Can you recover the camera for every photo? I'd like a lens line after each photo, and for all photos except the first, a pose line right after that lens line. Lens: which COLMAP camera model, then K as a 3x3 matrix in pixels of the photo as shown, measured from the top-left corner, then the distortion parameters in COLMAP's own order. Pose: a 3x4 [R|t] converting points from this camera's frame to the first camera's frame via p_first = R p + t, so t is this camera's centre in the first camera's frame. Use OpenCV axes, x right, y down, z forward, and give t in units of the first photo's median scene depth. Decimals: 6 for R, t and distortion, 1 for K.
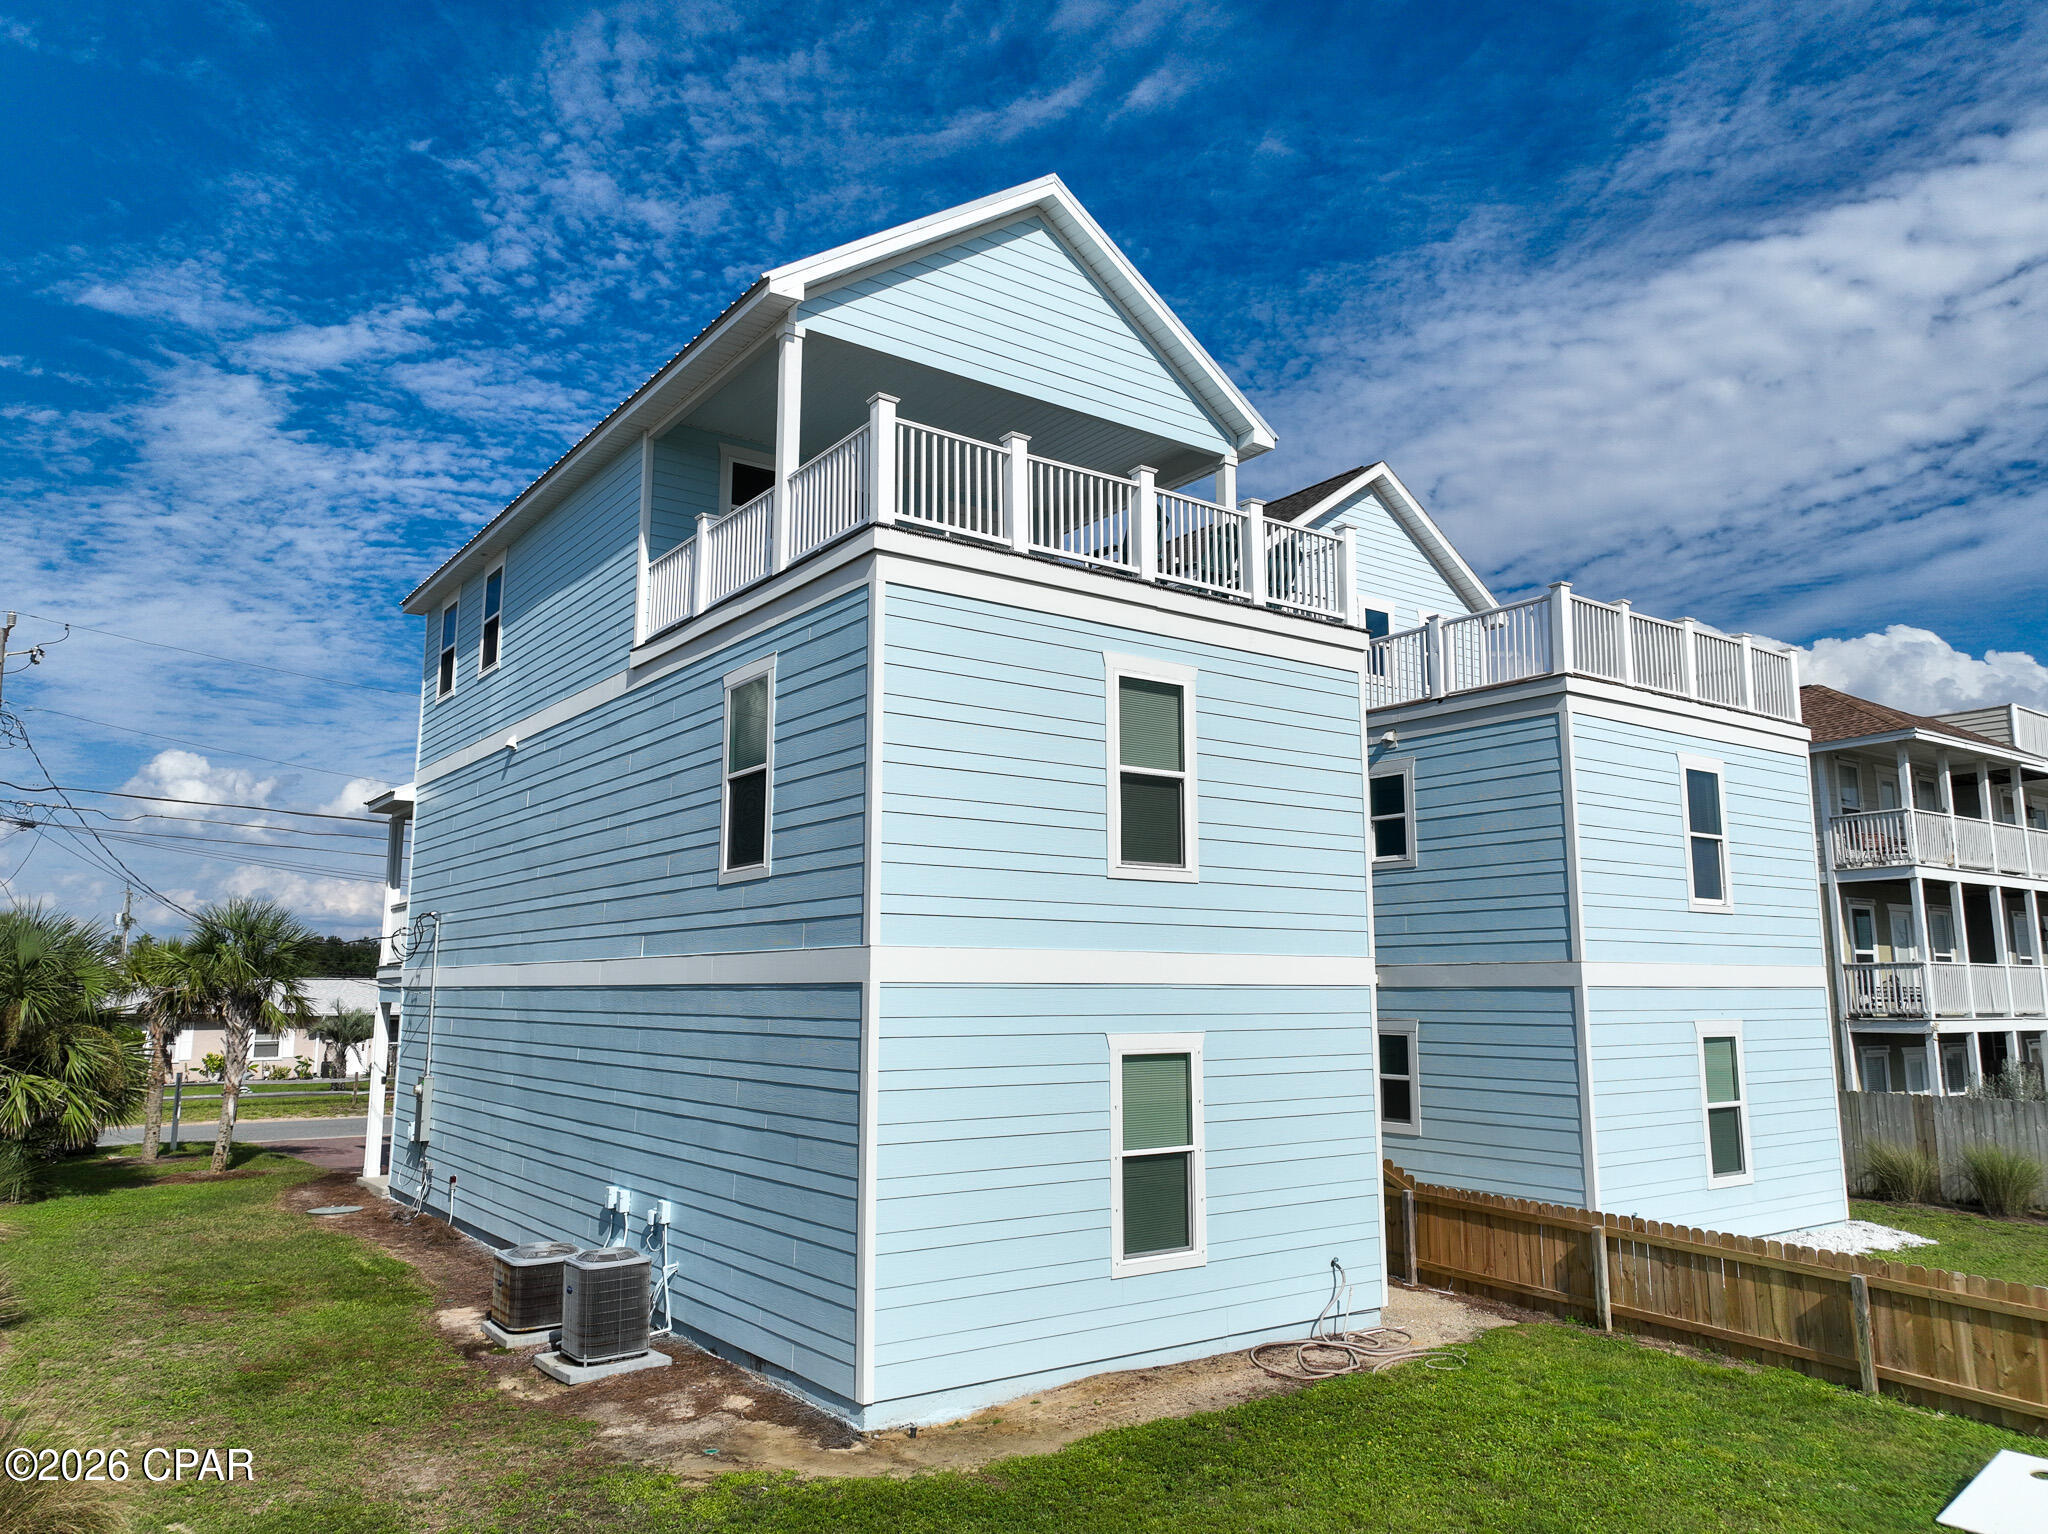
lens RADIAL K [[1442.3, 0, 1032.7], [0, 1442.3, 779.8], [0, 0, 1]] dist [-0.007789, 0.024504]
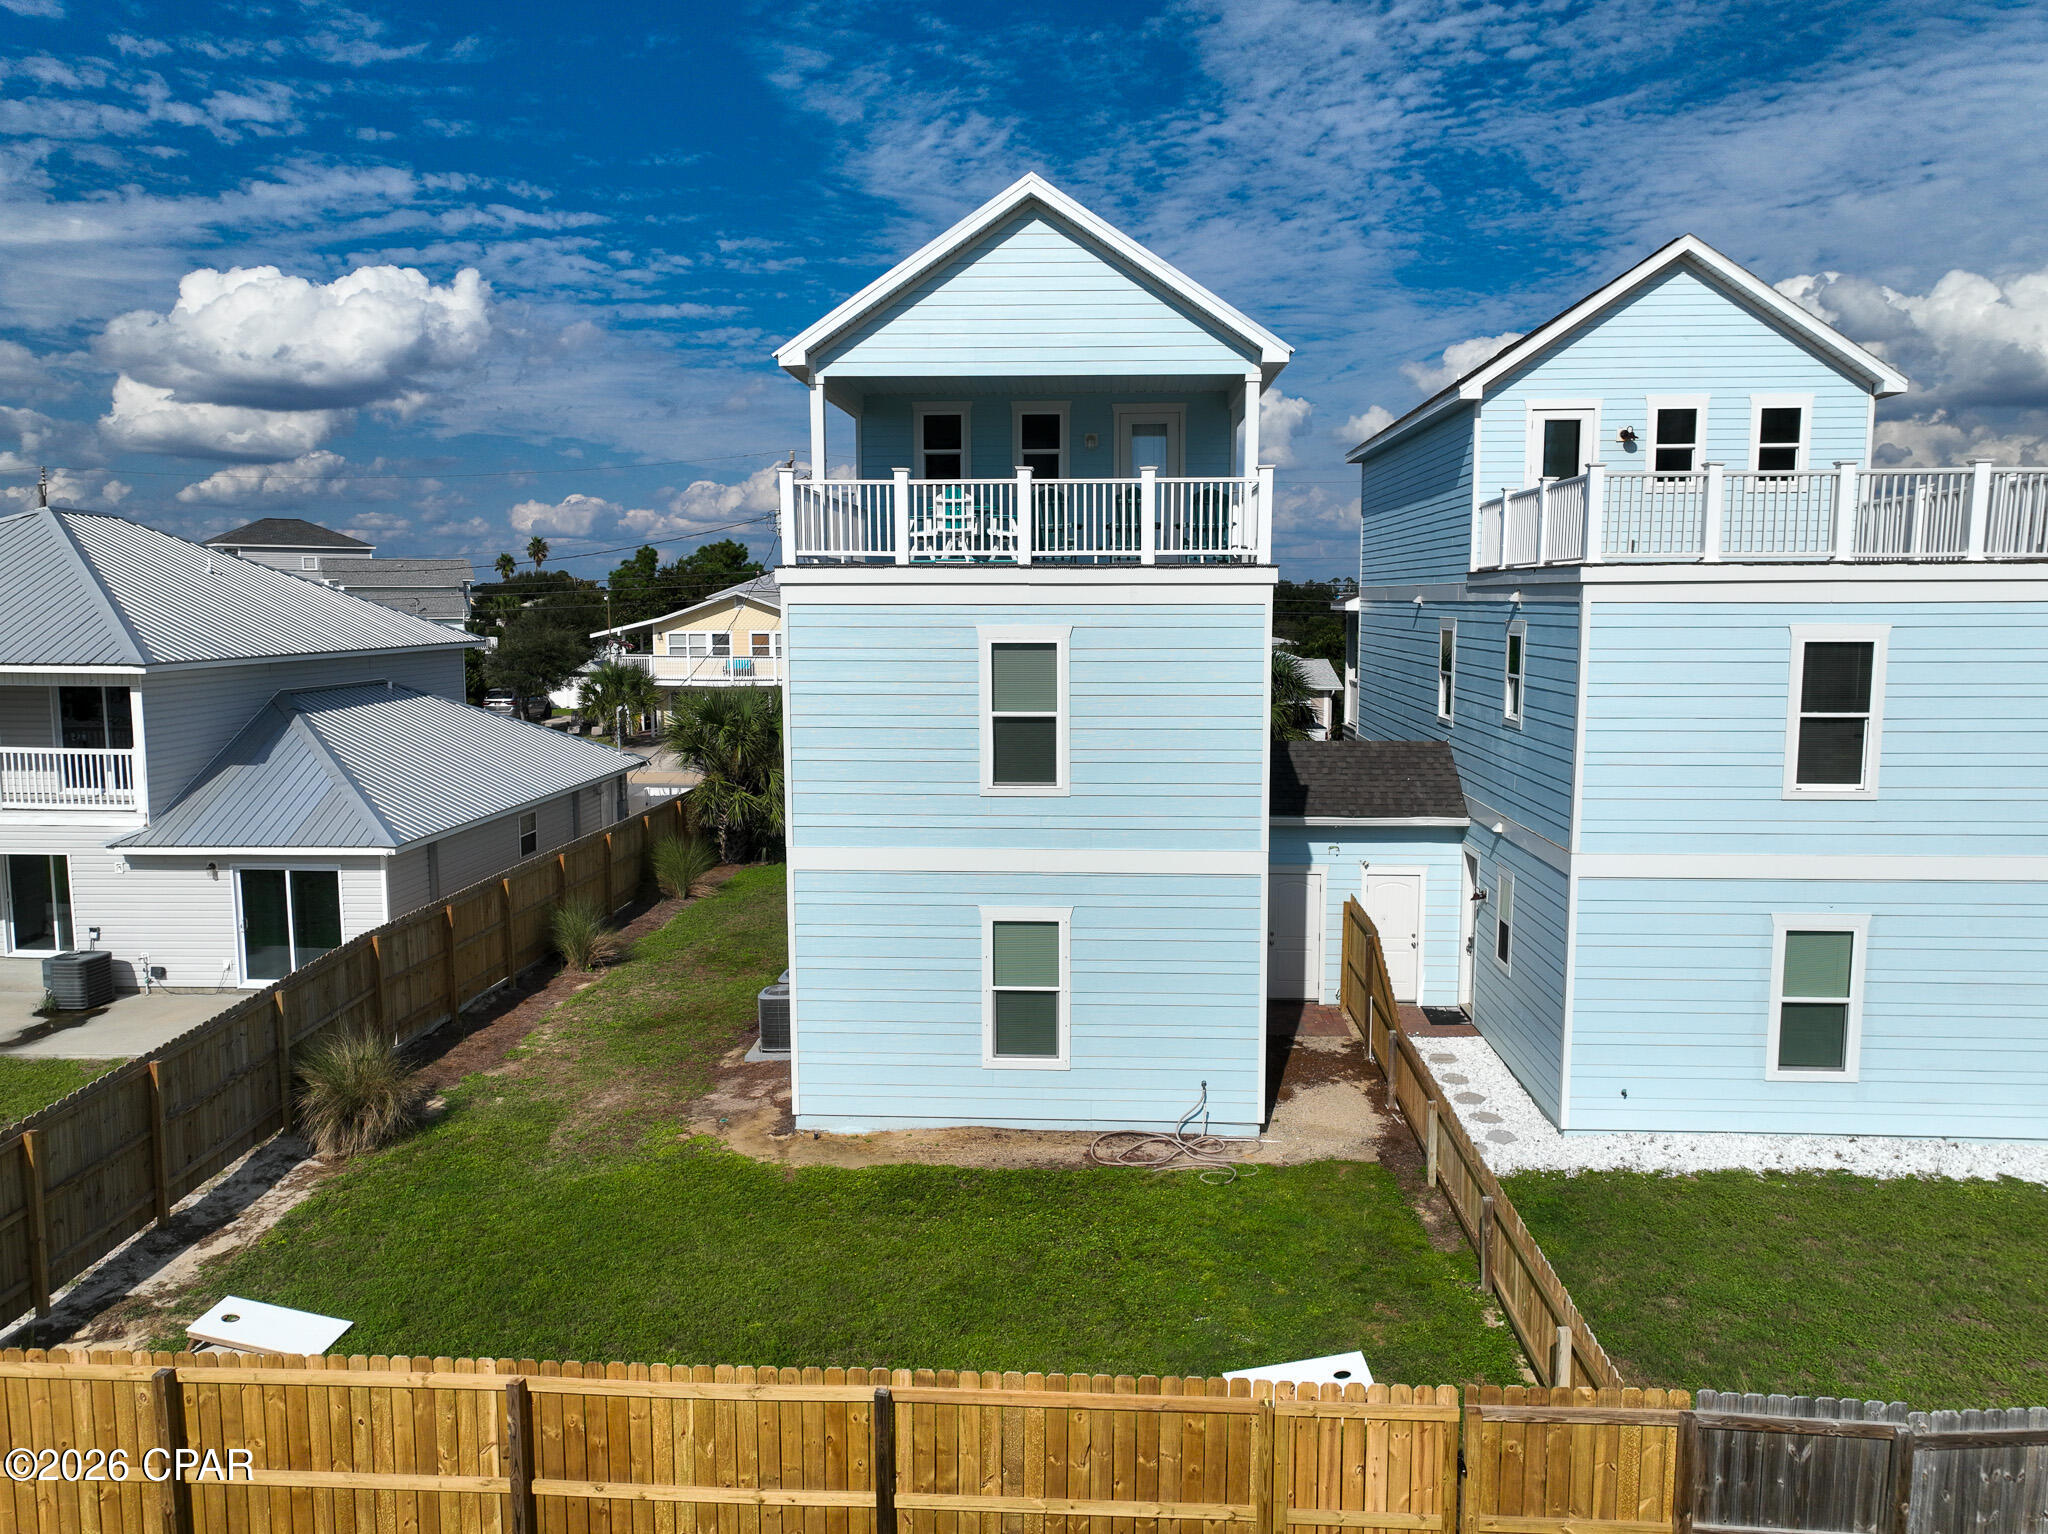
lens RADIAL K [[1442.3, 0, 1021.5], [0, 1442.3, 765.1], [0, 0, 1]] dist [-0.007789, 0.024504]
pose [[0.772867, 0.071383, -0.630540, 0.885281], [0.096075, 0.969035, 0.227464, -0.251244], [0.627252, -0.236379, 0.742078, 0.014461]]
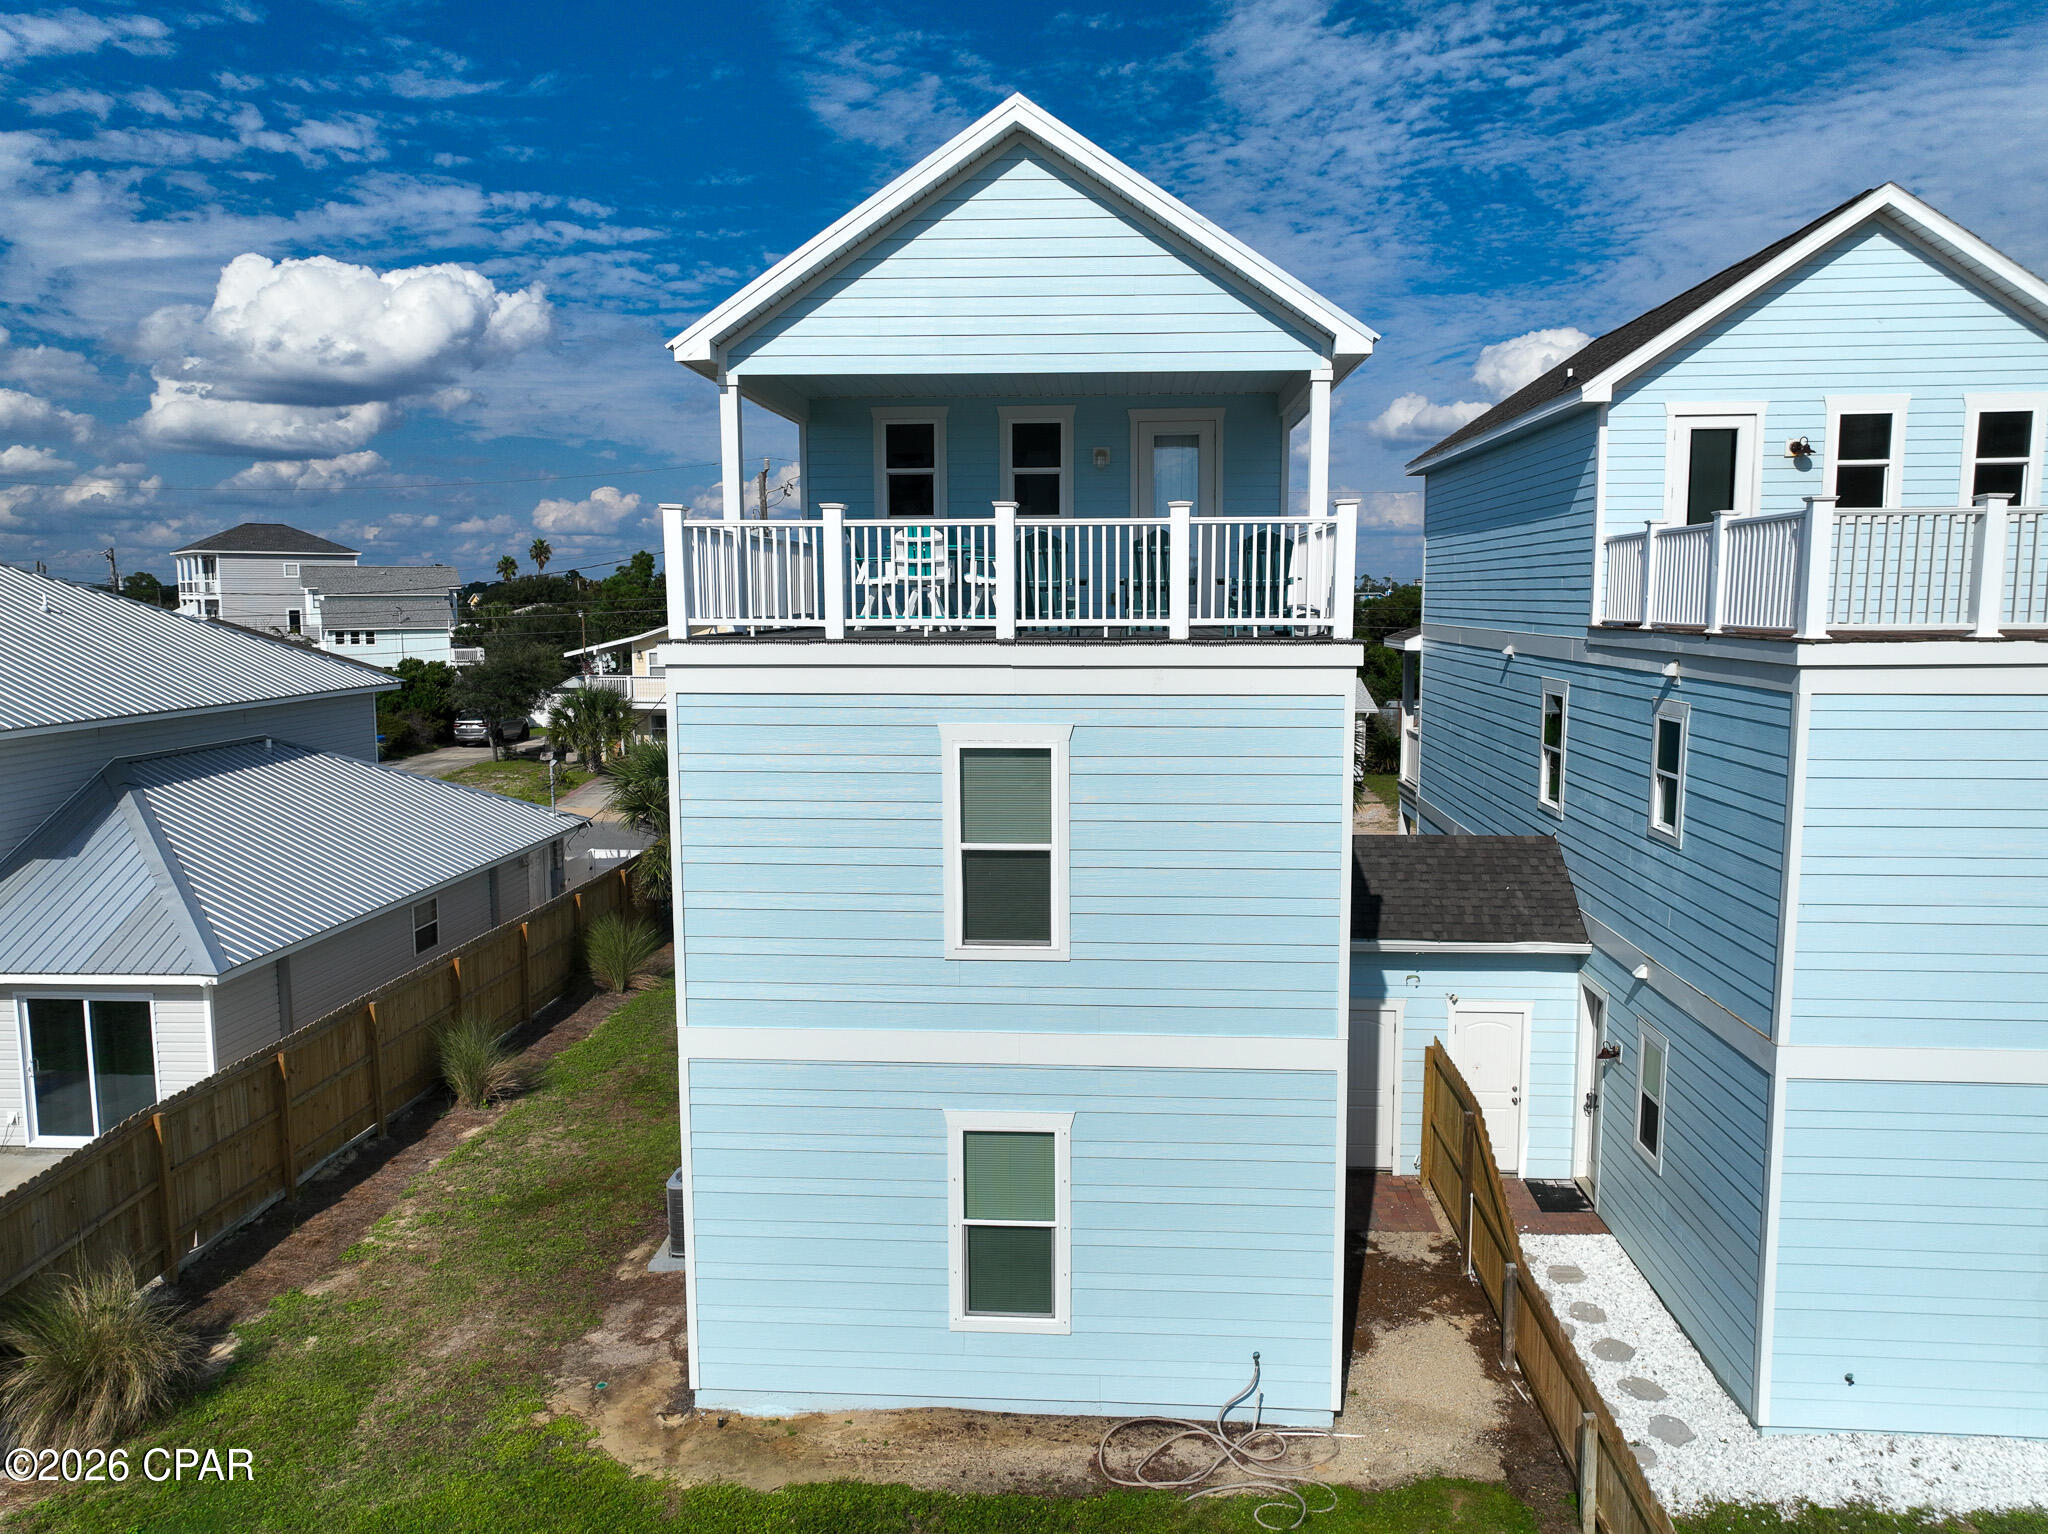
lens RADIAL K [[1442.3, 0, 1027.4], [0, 1442.3, 766.2], [0, 0, 1]] dist [-0.007789, 0.024504]
pose [[0.768058, 0.073191, -0.636184, 0.666772], [0.098600, 0.968084, 0.230415, -0.262935], [0.632744, -0.239700, 0.736328, 0.322513]]
